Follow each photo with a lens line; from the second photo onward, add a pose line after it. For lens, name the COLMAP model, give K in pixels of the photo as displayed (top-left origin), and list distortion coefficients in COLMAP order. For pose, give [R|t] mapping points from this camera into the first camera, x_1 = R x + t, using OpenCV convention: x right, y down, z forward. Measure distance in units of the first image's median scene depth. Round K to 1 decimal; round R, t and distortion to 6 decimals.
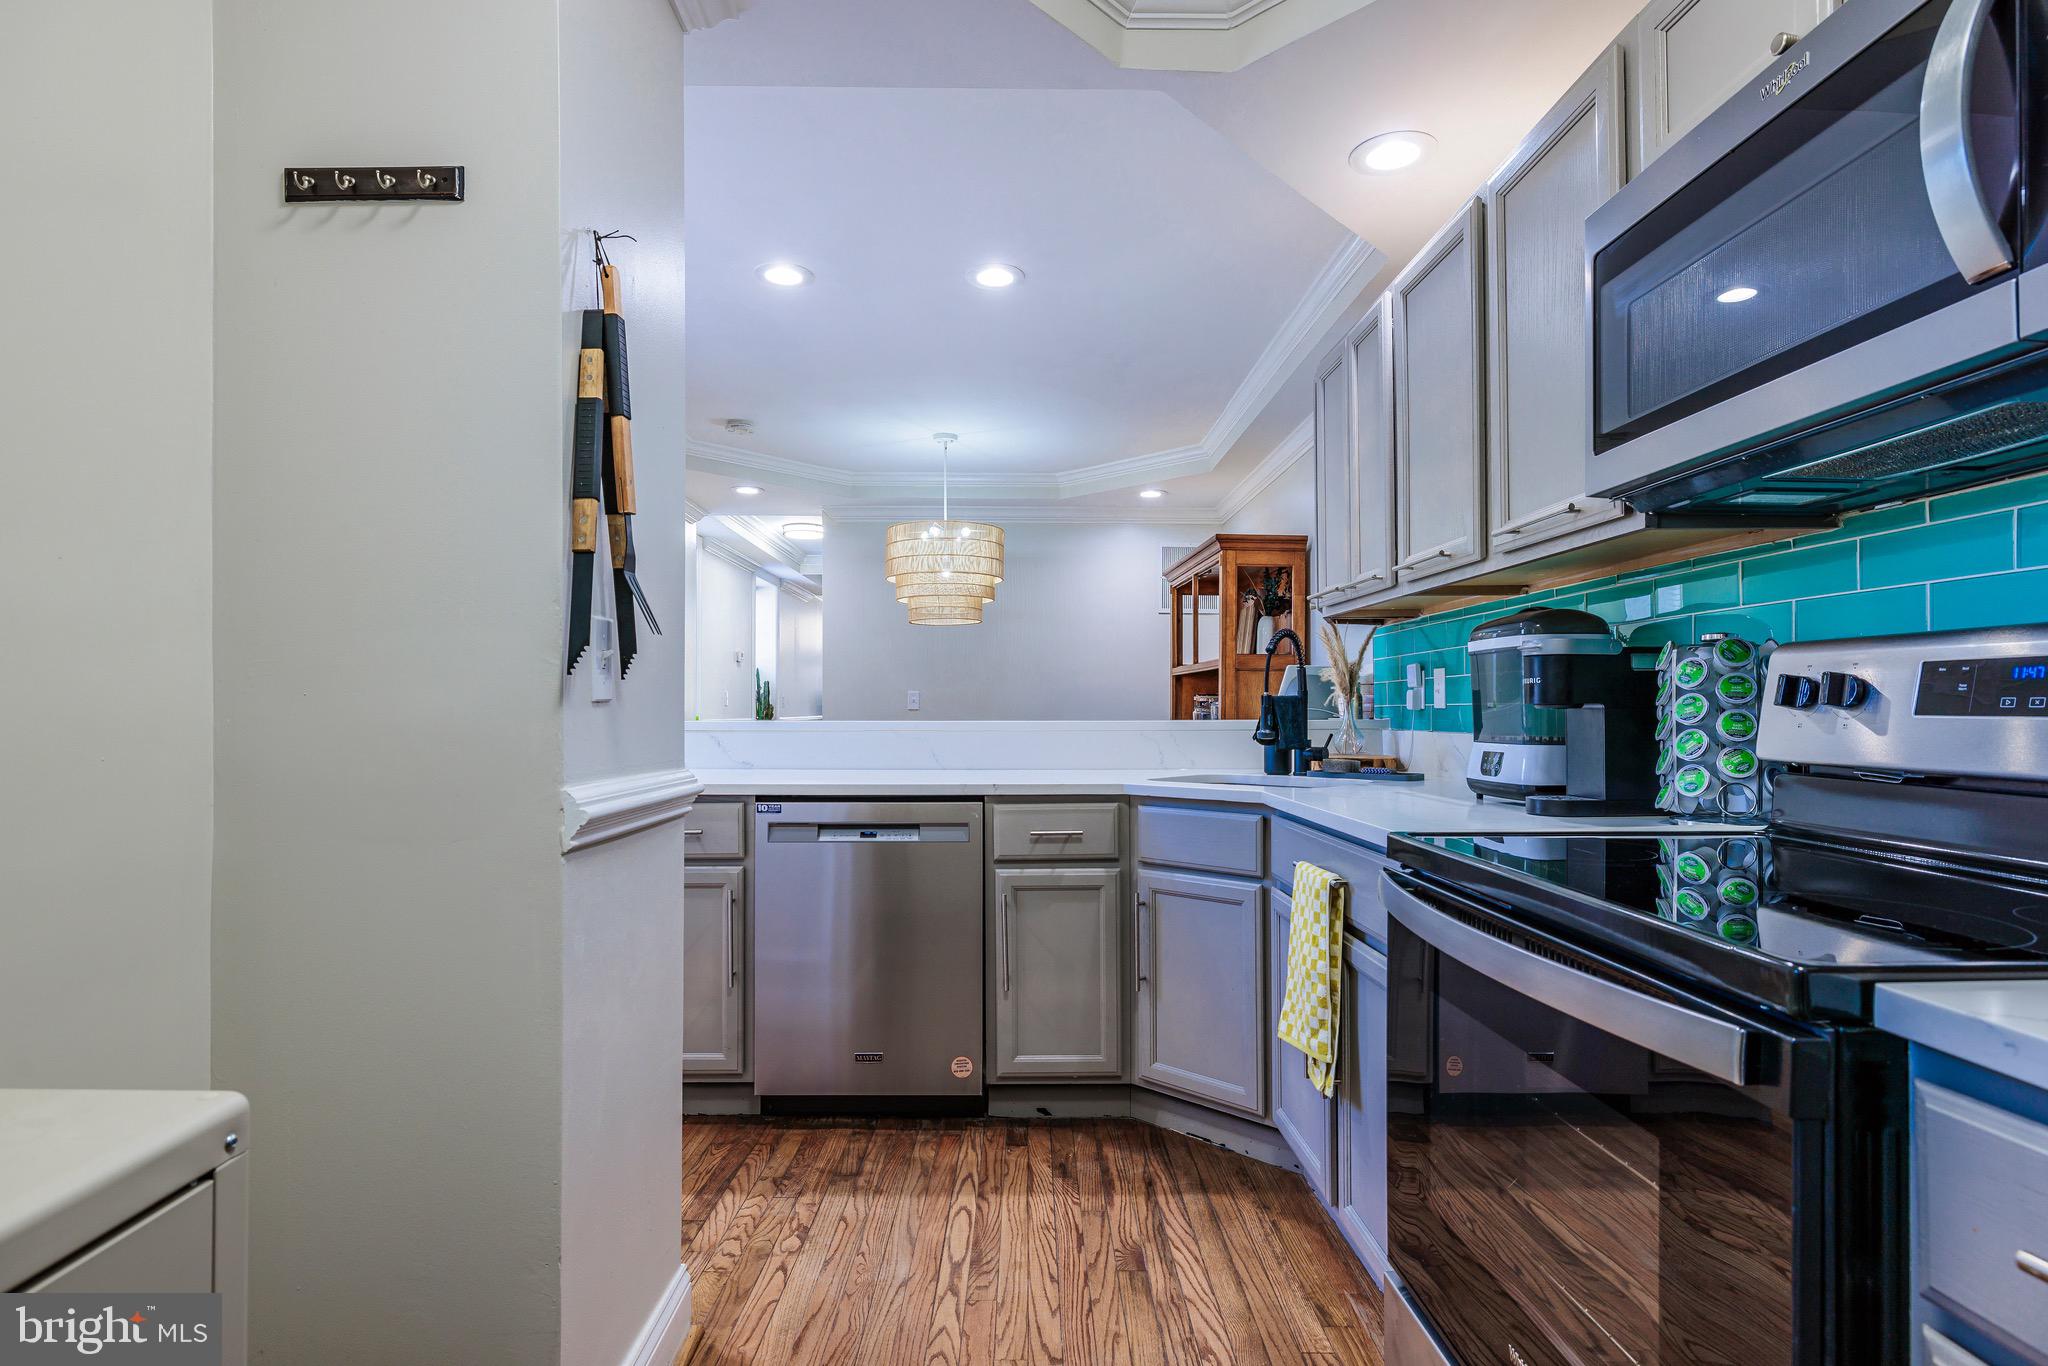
lens RADIAL K [[1074.8, 0, 1019.1], [0, 1074.8, 704.5], [0, 0, 1]] dist [-0.010906, 0.003391]
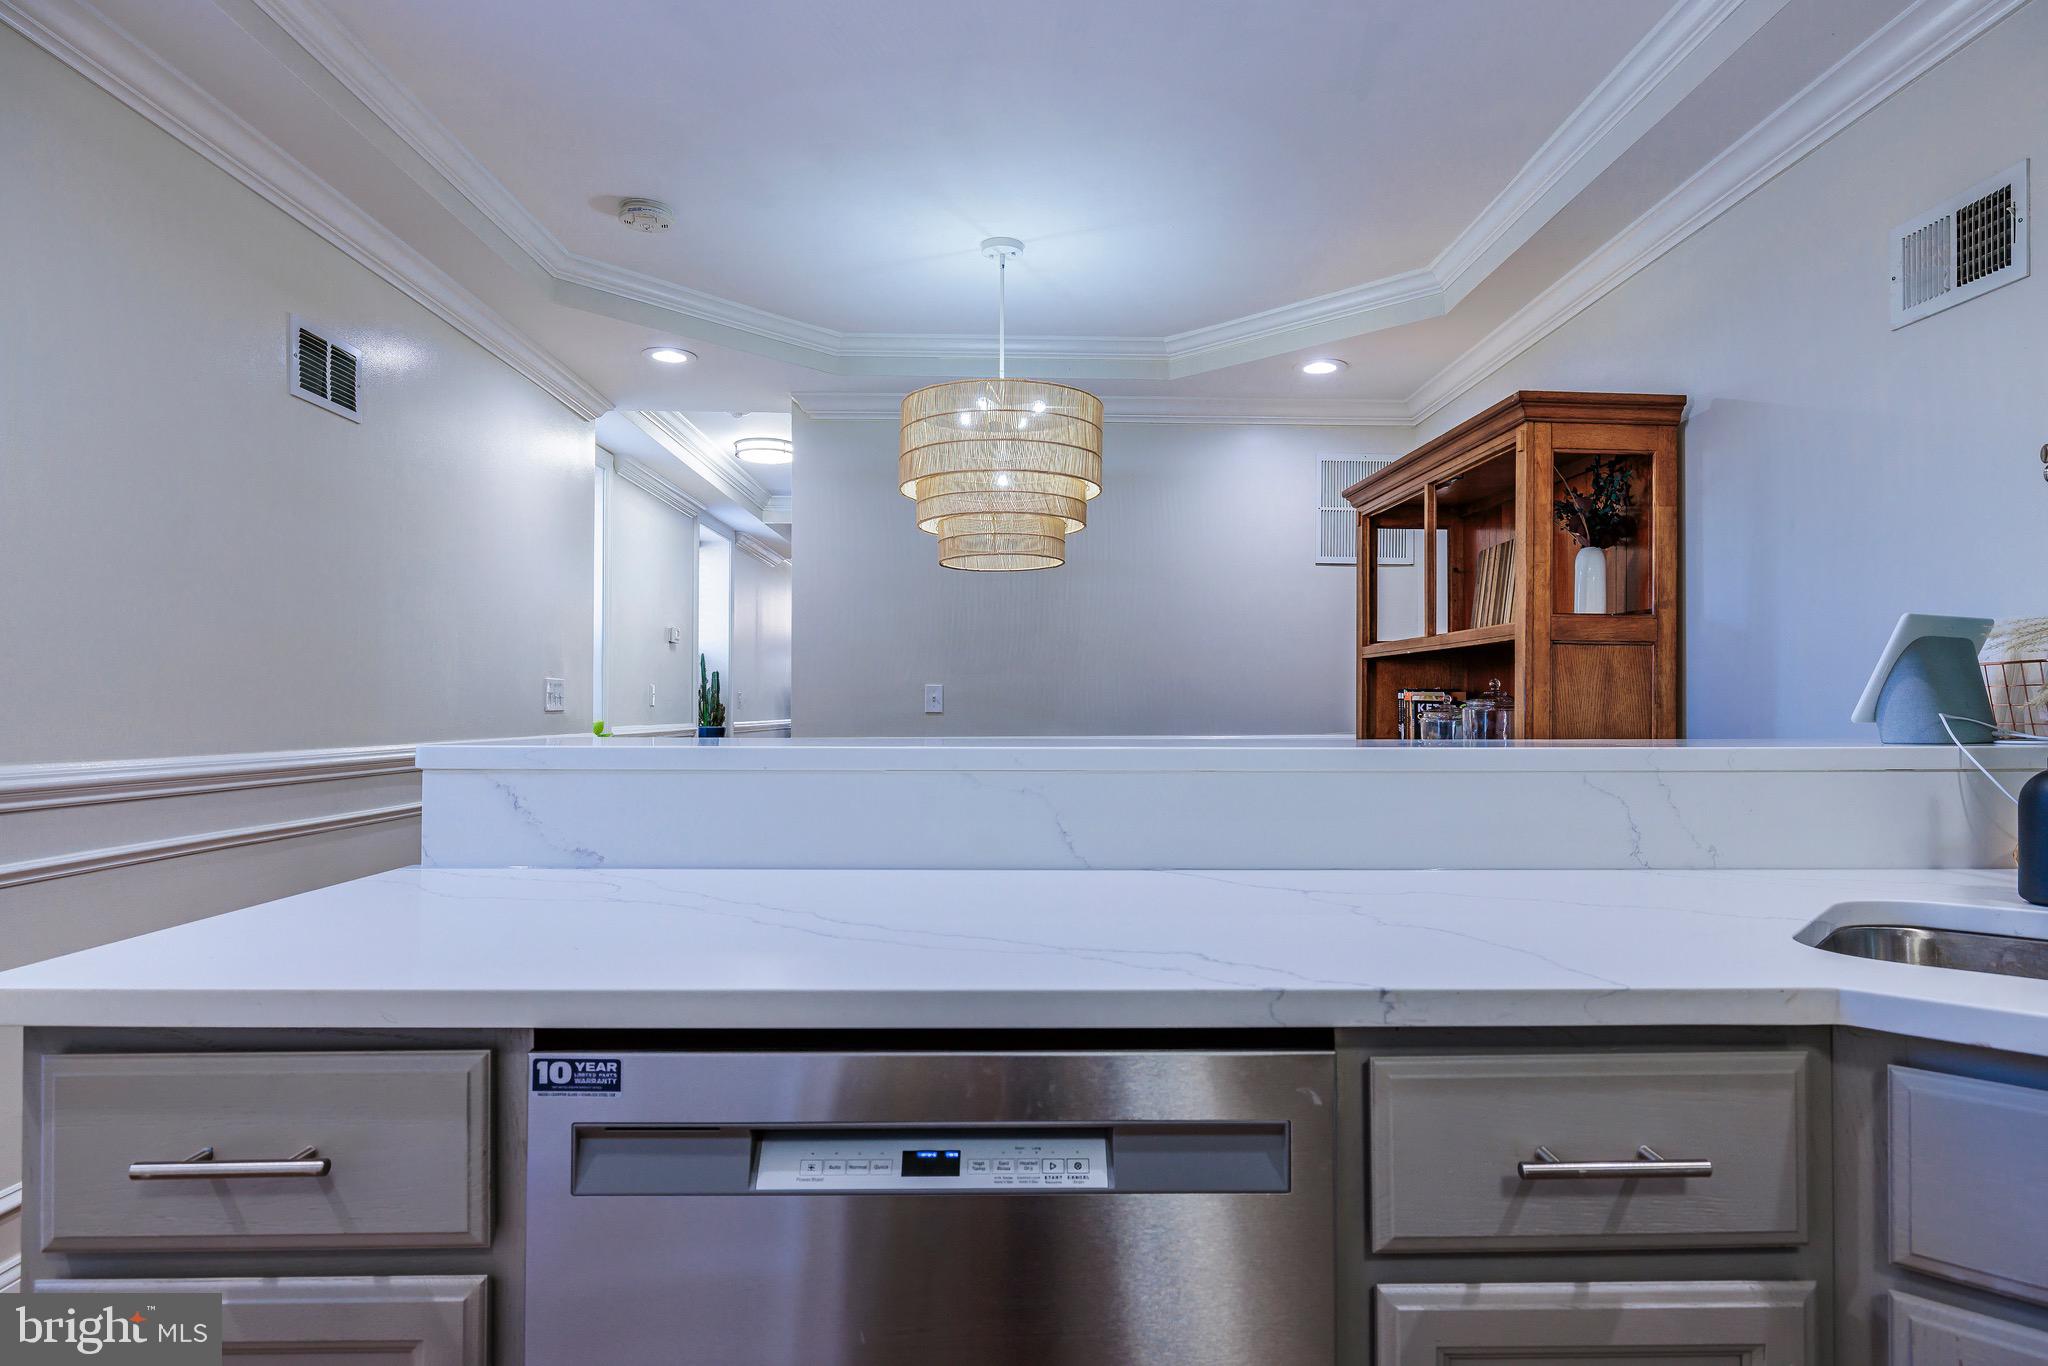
lens RADIAL K [[1142.9, 0, 1004.8], [0, 1142.9, 695.6], [0, 0, 1]] dist [0.000067, -0.003674]
pose [[0.999991, 0.004198, 0.000500, -0.068281], [-0.004194, 0.999952, -0.008880, 0.000389], [-0.000537, 0.008877, 0.999960, 0.392264]]
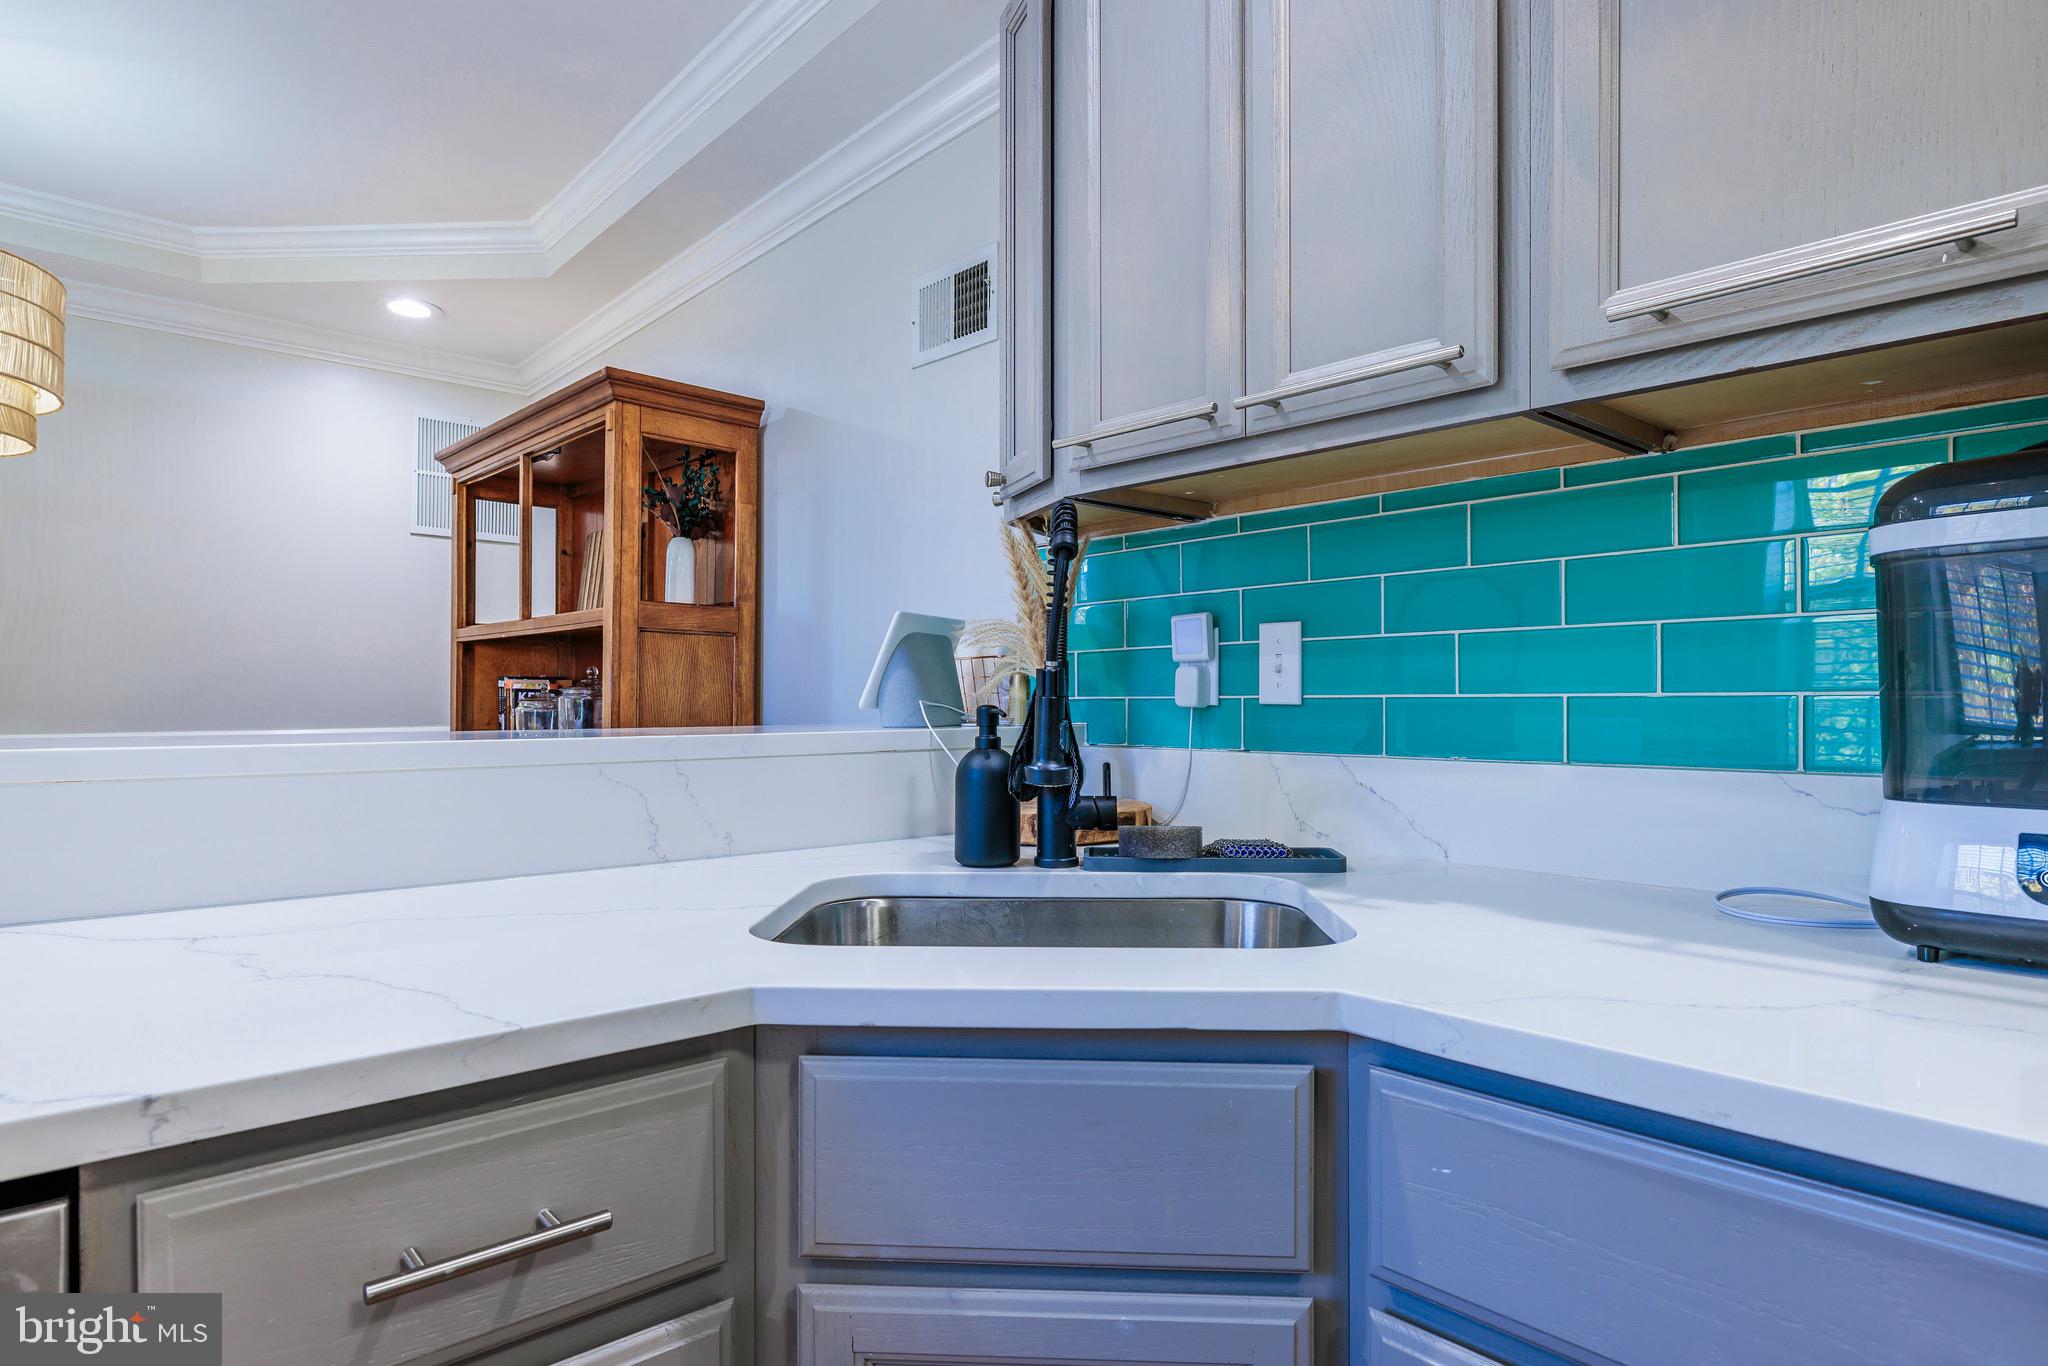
lens RADIAL K [[1142.9, 0, 1022.5], [0, 1142.9, 692.2], [0, 0, 1]] dist [0.000067, -0.003674]
pose [[0.756928, 0.007001, 0.653461, -0.021939], [-0.003881, 0.999973, -0.006219, 0.000967], [-0.653487, 0.002171, 0.756935, 0.414039]]
